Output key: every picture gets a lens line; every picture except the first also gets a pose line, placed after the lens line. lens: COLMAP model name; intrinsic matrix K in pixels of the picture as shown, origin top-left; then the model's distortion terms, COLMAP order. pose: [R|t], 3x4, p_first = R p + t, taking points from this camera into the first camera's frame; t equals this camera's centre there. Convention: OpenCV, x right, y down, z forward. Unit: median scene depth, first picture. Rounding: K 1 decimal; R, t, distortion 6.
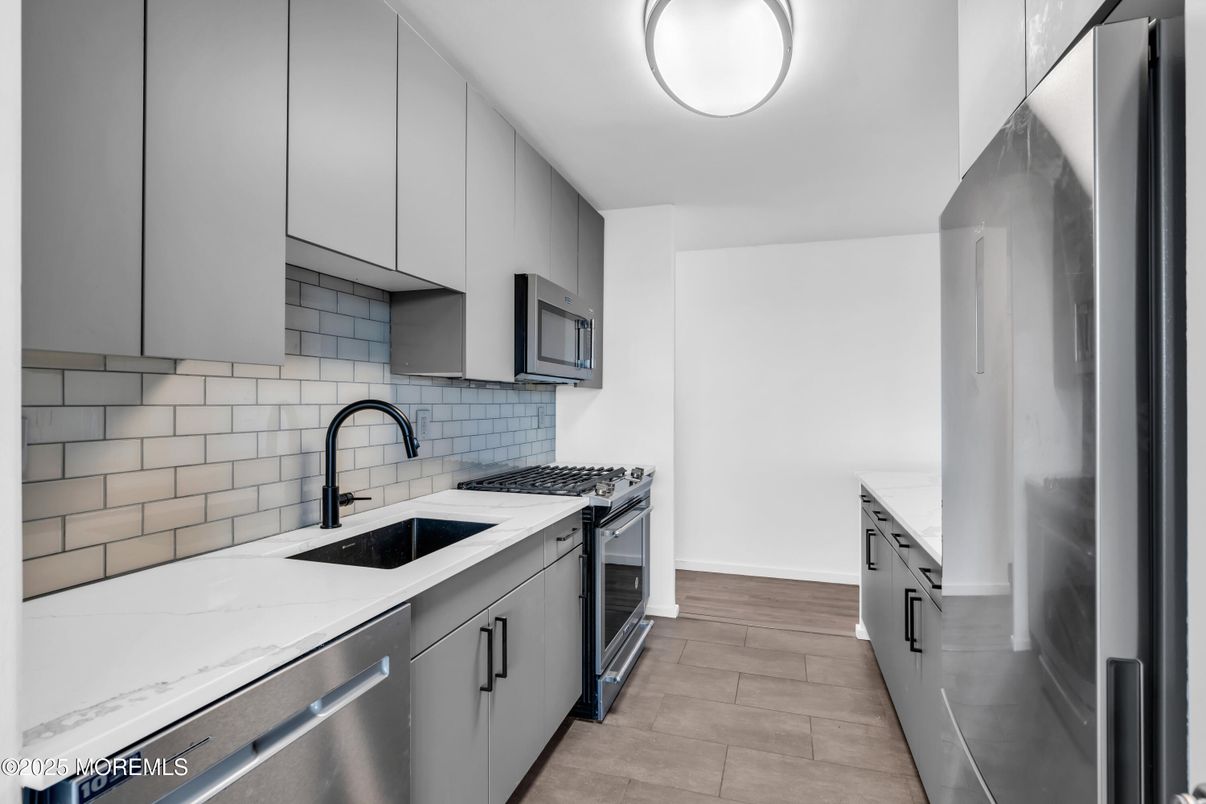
lens RADIAL K [[565.2, 0, 603.2], [0, 565.2, 398.5], [0, 0, 1]] dist [0.000619, 0.000071]
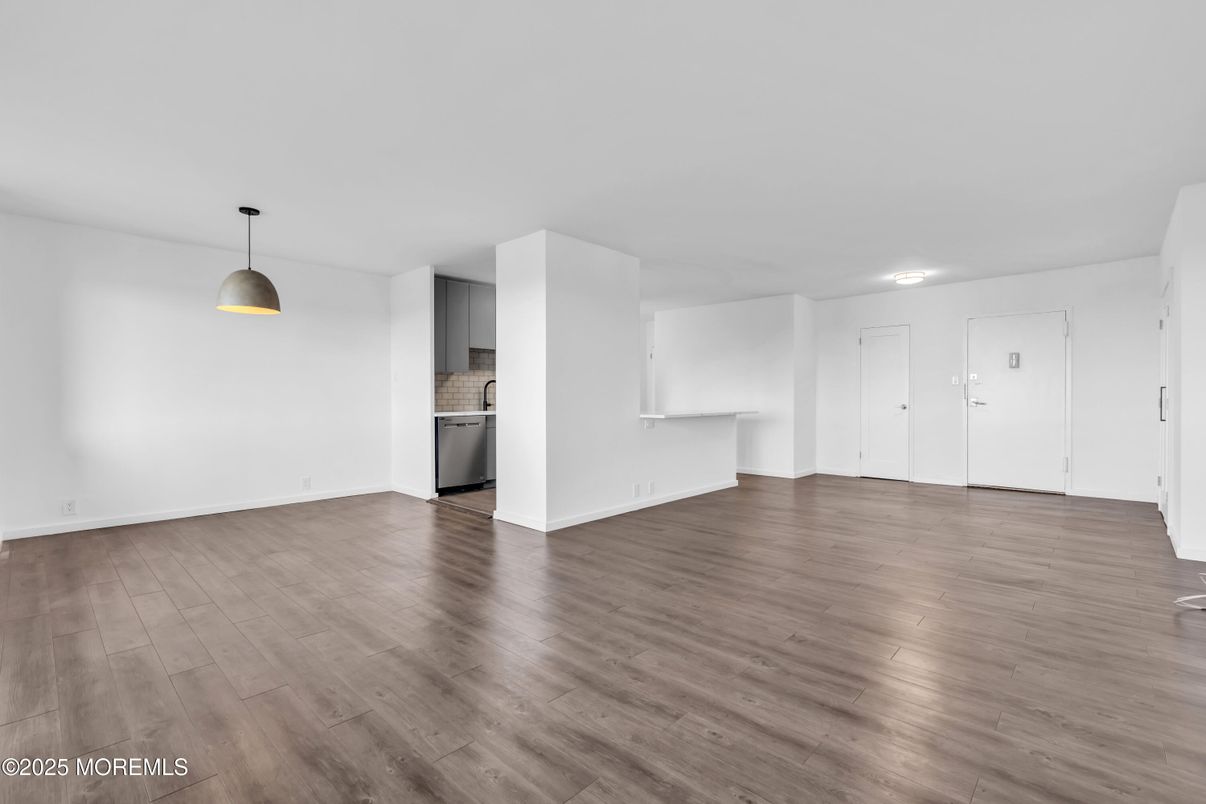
lens RADIAL K [[538.3, 0, 603.0], [0, 538.3, 402.0], [0, 0, 1]] dist [0.001368, 0.000271]
pose [[0.900695, -0.001021, -0.434450, 2.083572], [0.007803, 0.999874, 0.013827, 0.117614], [0.434382, -0.015844, 0.900590, -2.260680]]
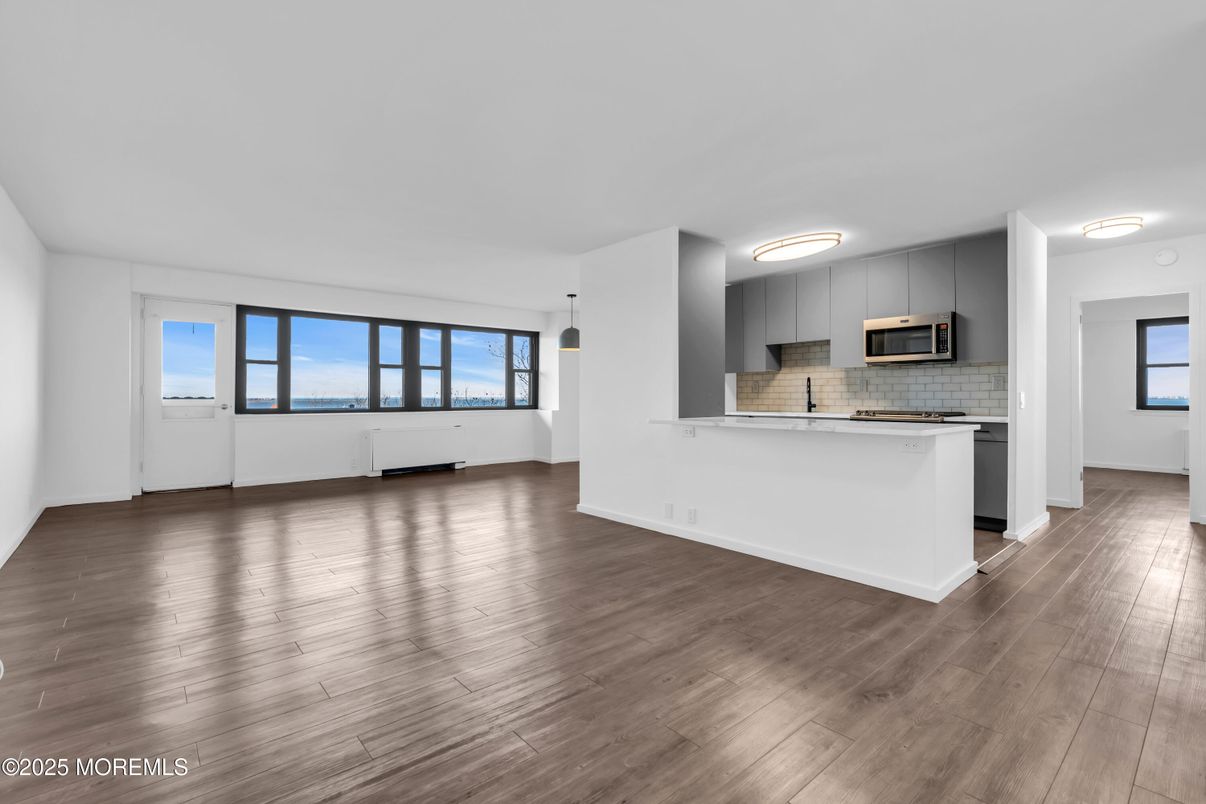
lens RADIAL K [[538.3, 0, 603.0], [0, 538.3, 402.0], [0, 0, 1]] dist [0.001368, 0.000271]
pose [[-0.525094, 0.004095, -0.851034, 3.269849], [0.003628, 0.999990, 0.002574, 0.150019], [0.851036, -0.001736, -0.525104, 1.741654]]
